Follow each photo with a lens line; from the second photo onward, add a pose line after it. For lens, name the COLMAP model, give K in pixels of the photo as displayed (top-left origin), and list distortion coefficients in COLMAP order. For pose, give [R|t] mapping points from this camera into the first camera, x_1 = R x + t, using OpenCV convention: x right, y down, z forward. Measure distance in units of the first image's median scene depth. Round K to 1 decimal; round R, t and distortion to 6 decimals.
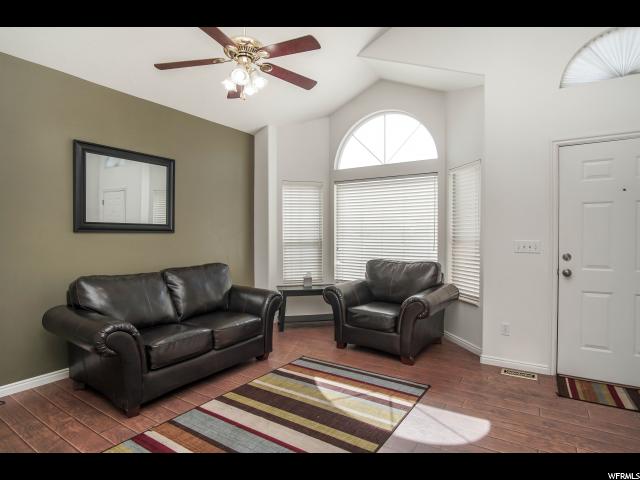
lens RADIAL K [[346.7, 0, 321.5], [0, 346.7, 238.7], [0, 0, 1]] dist [-0.020457, 0.000470]
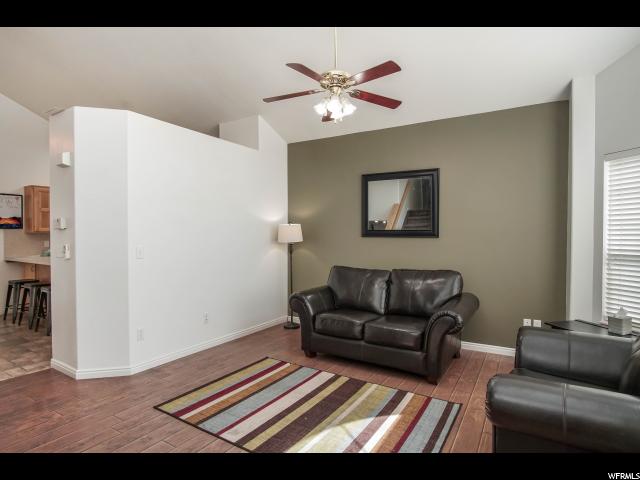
lens RADIAL K [[346.7, 0, 319.0], [0, 346.7, 237.4], [0, 0, 1]] dist [-0.020457, 0.000470]
pose [[0.030700, 0.007768, -0.999498, 0.499412], [-0.013353, 0.999884, 0.007361, -0.016294], [0.999439, 0.013120, 0.030800, 0.490697]]
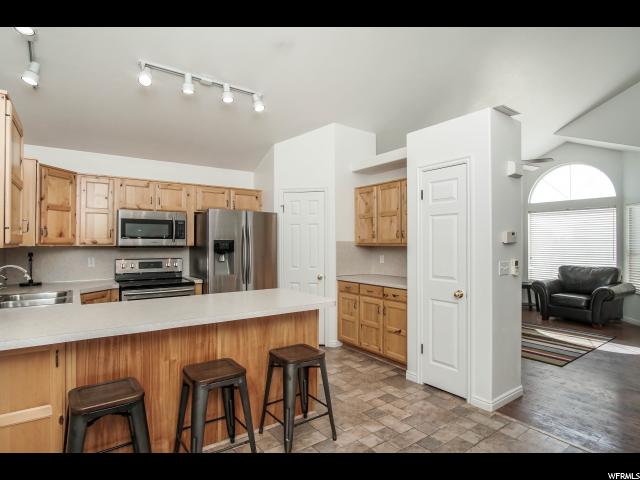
lens RADIAL K [[346.7, 0, 322.2], [0, 346.7, 240.3], [0, 0, 1]] dist [-0.020457, 0.000470]
pose [[0.939502, 0.002704, -0.342532, -0.404932], [-0.012152, 0.999603, -0.025439, 0.002543], [0.342327, 0.028063, 0.939162, -0.933608]]
